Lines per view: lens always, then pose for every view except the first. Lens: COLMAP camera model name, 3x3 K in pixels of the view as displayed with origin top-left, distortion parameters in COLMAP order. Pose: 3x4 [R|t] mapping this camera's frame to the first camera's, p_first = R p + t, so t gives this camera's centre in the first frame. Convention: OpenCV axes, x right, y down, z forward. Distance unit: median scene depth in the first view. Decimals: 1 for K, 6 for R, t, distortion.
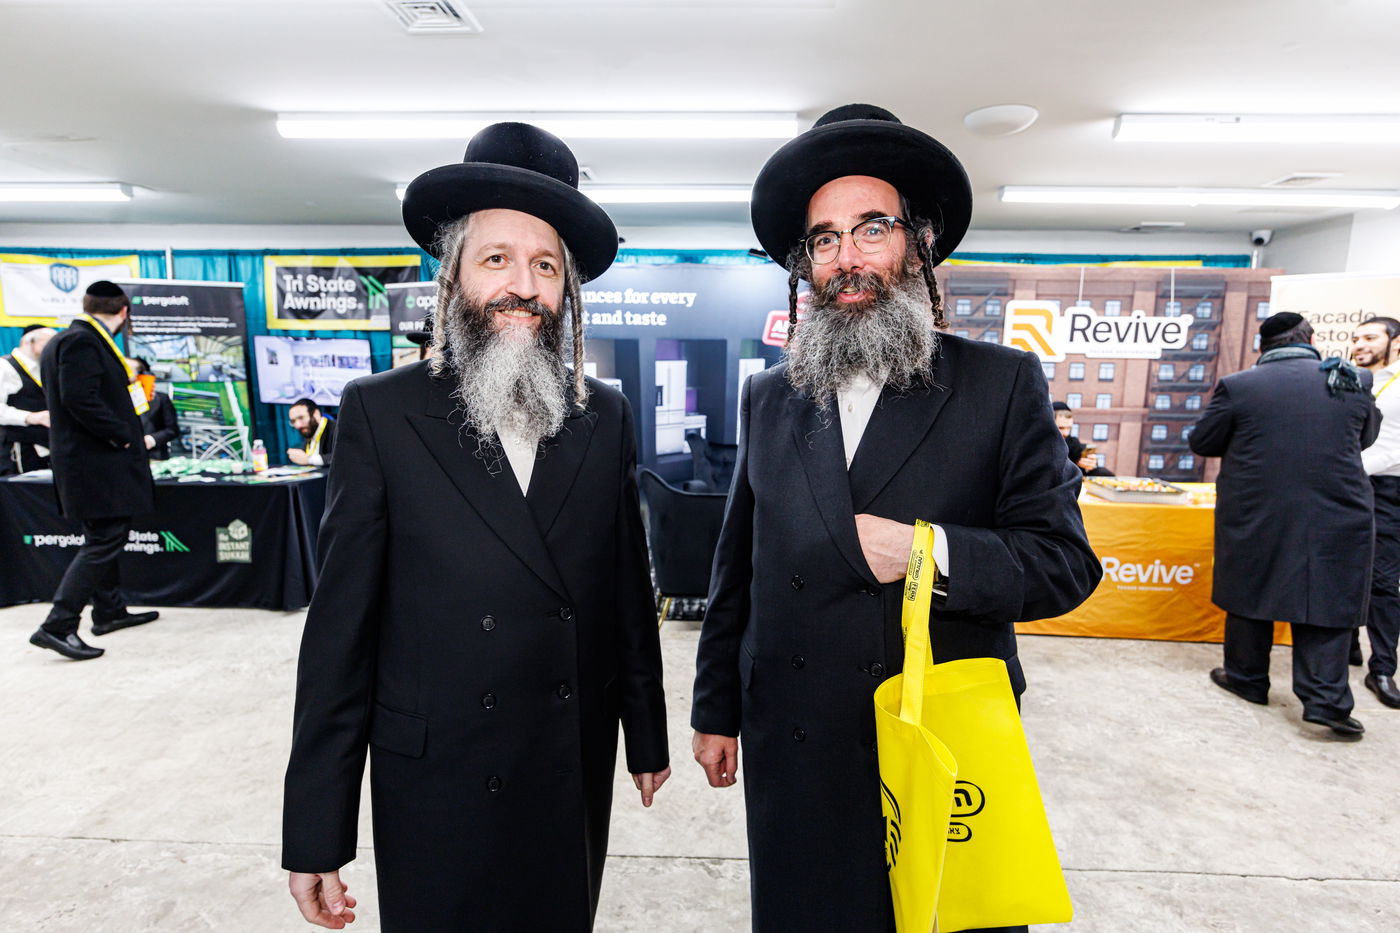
lens RADIAL K [[717.3, 0, 701.3], [0, 717.3, 463.8], [0, 0, 1]] dist [-0.005947, -0.000361]
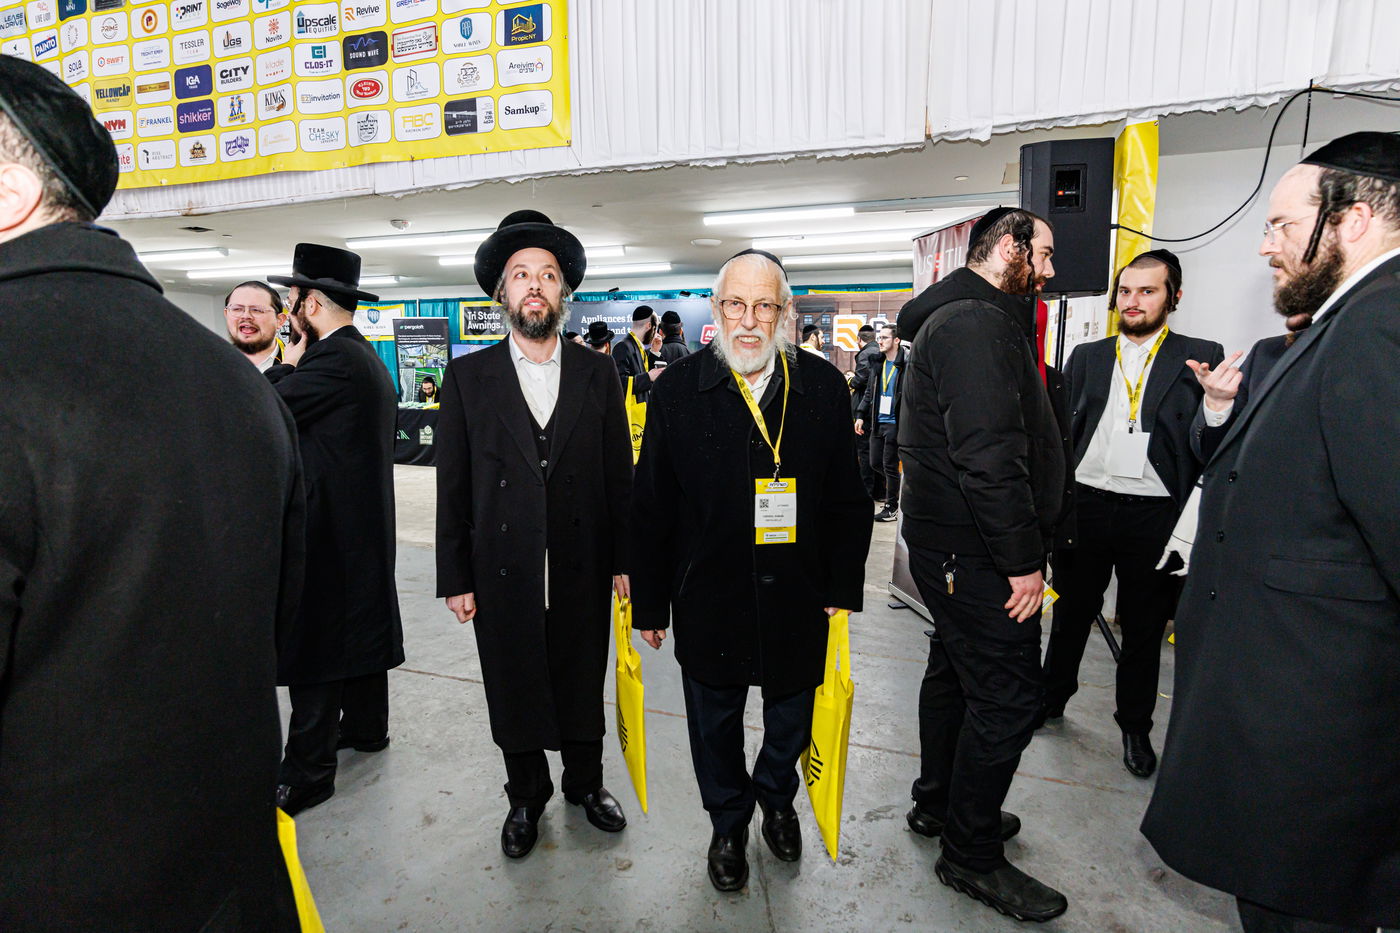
lens RADIAL K [[771.8, 0, 701.0], [0, 771.8, 464.6], [0, 0, 1]] dist [0.016544, -0.000690]
pose [[0.942425, 0.034243, -0.332659, 0.713597], [-0.037647, 0.999284, -0.003791, 0.128807], [0.332291, 0.016096, 0.943040, -0.739488]]
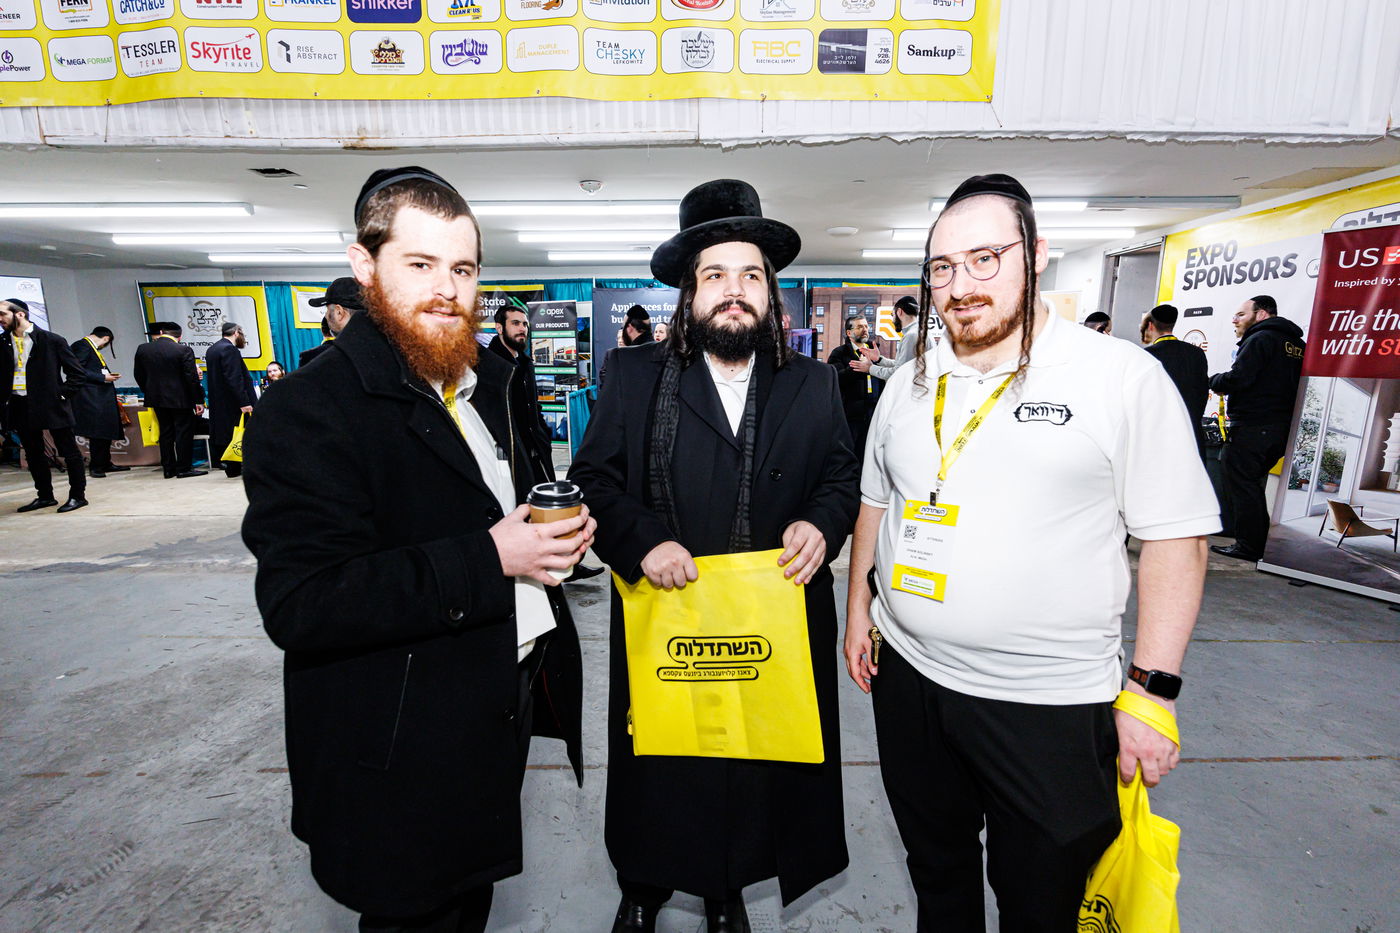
lens RADIAL K [[647.1, 0, 698.2], [0, 647.1, 468.9], [0, 0, 1]] dist [0.005377, -0.000352]
pose [[0.999511, -0.020541, 0.023576, -0.064858], [0.019453, 0.998776, 0.045485, 0.092866], [-0.024482, -0.045004, 0.998687, -0.606050]]
